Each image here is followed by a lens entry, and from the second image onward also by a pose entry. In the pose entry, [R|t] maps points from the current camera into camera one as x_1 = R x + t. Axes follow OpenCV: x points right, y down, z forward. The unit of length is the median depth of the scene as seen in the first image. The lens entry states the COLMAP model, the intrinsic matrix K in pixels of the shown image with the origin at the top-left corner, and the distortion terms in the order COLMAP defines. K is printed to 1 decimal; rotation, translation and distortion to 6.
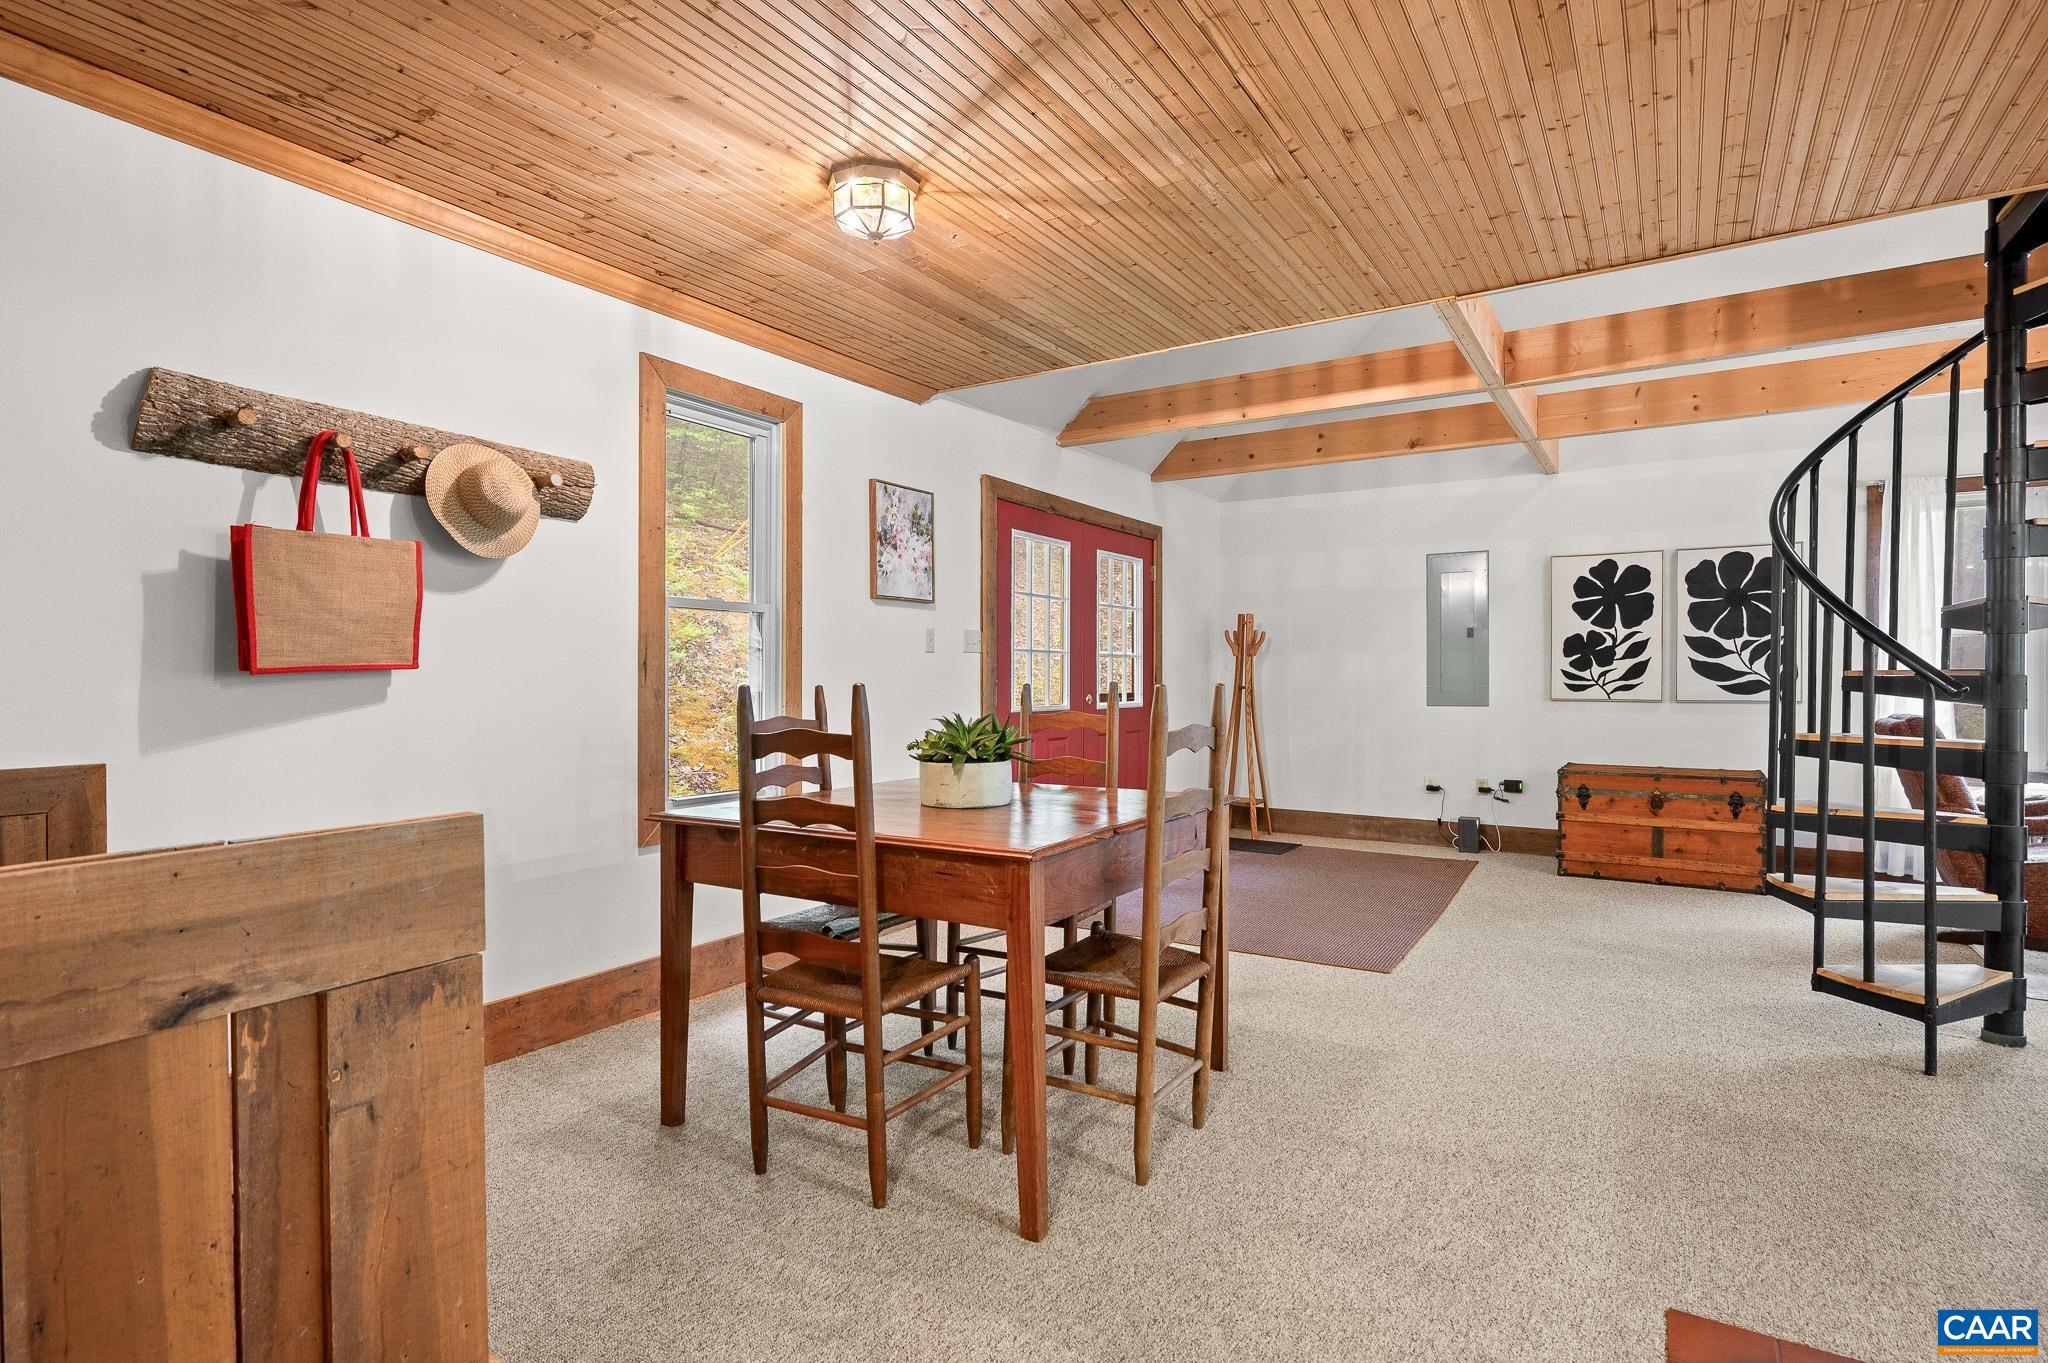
lens RADIAL K [[1007.3, 0, 1042.8], [0, 1007.3, 683.7], [0, 0, 1]] dist [-0.000128, 0.000055]
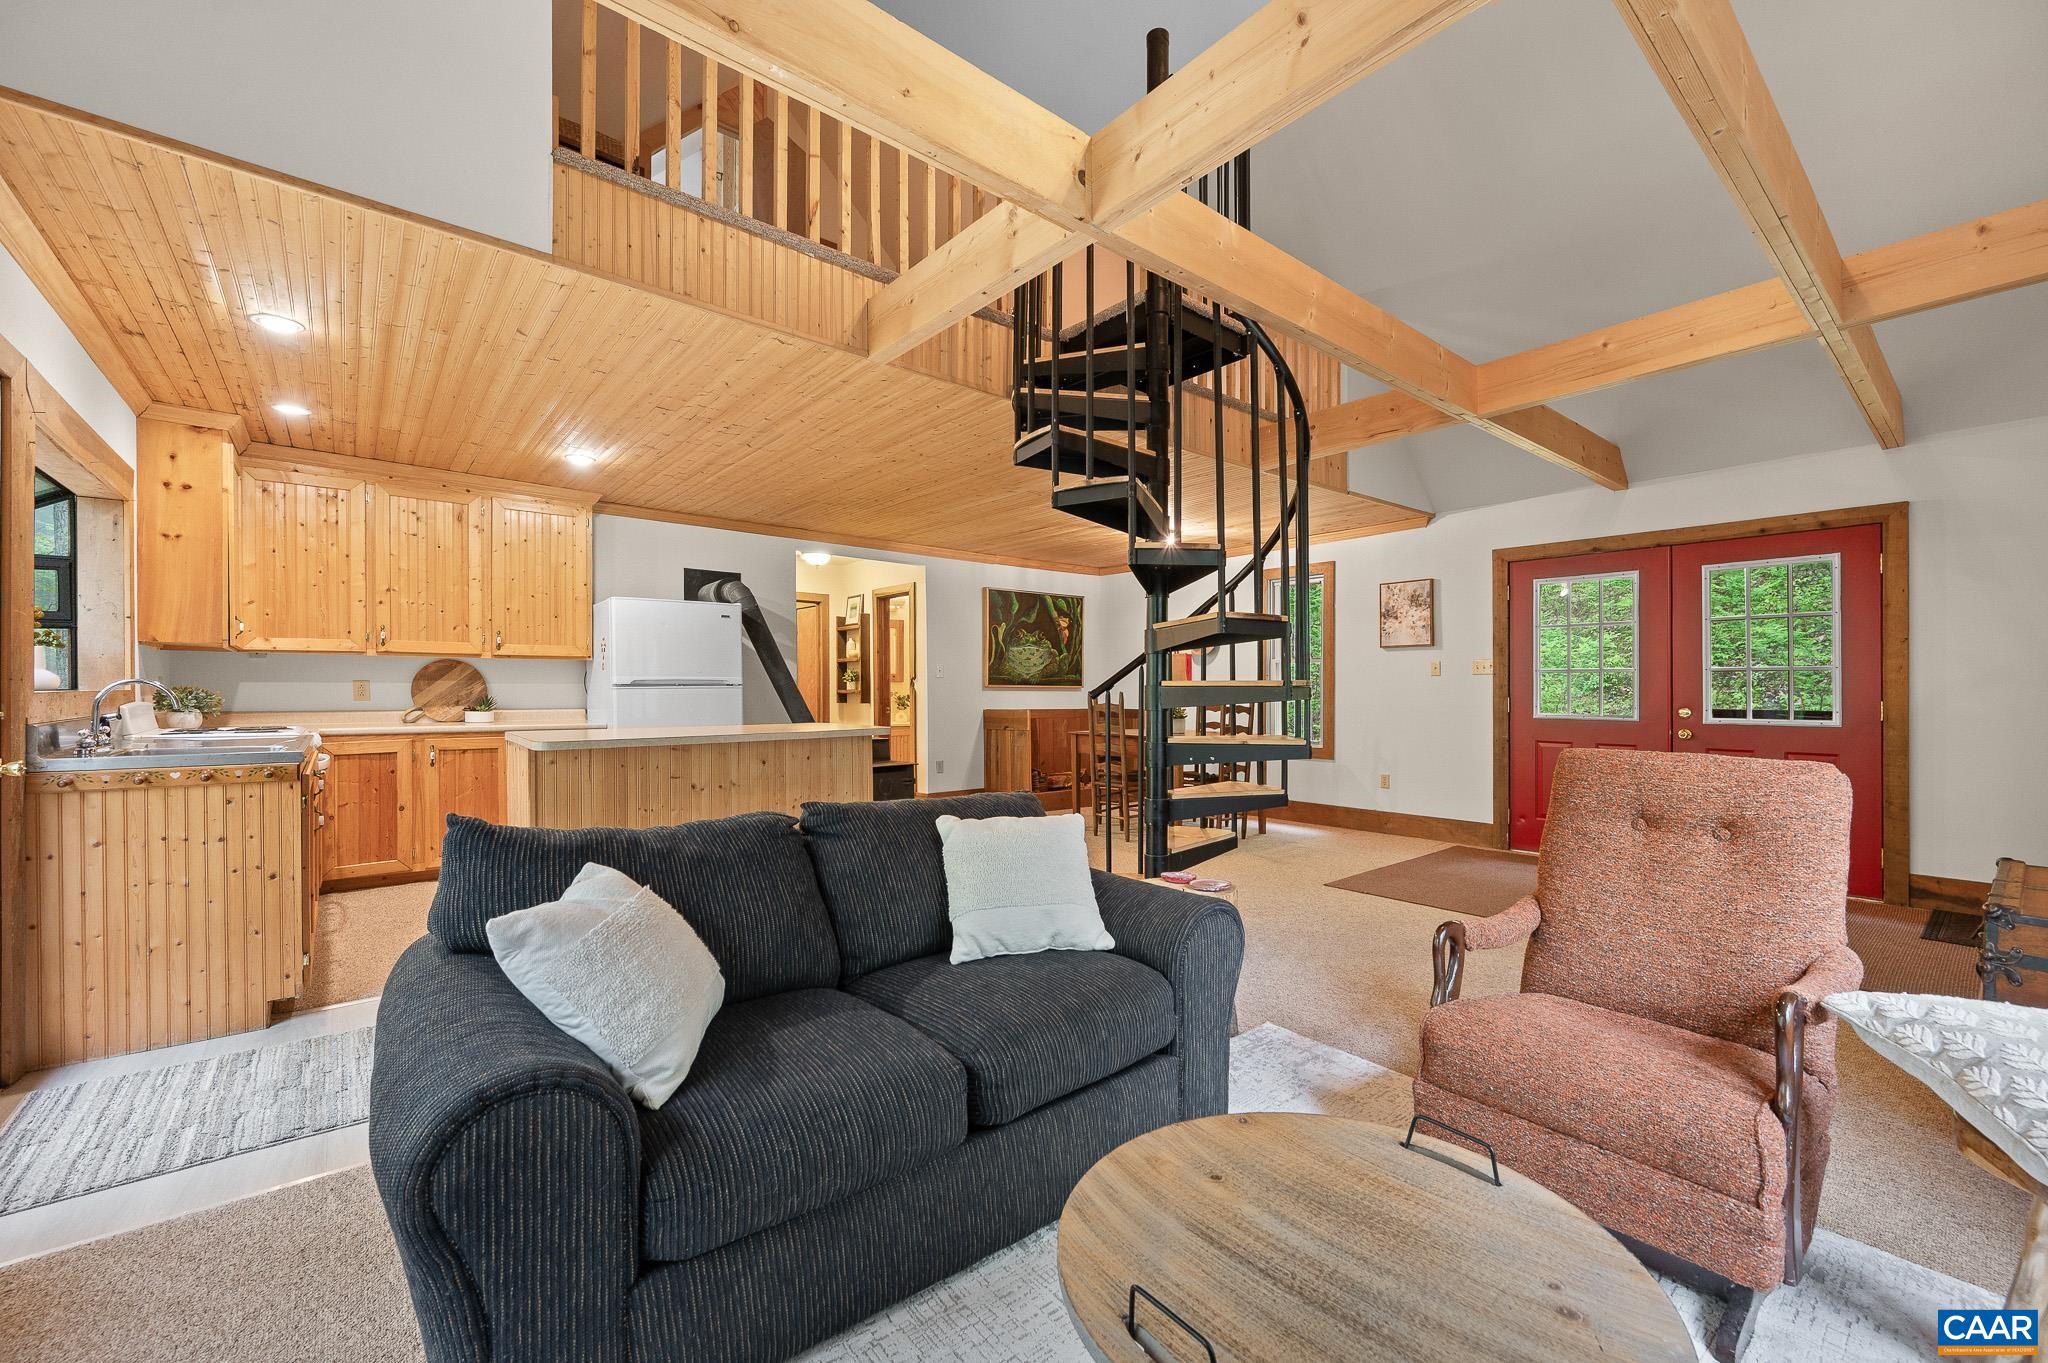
lens RADIAL K [[828.4, 0, 1020.9], [0, 828.4, 691.2], [0, 0, 1]] dist [-0.000147, -0.000210]
pose [[-0.311682, -0.002170, -0.950184, 1.895274], [-0.010196, 0.999947, 0.001060, -0.000268], [0.950132, 0.010019, -0.311688, 1.079308]]
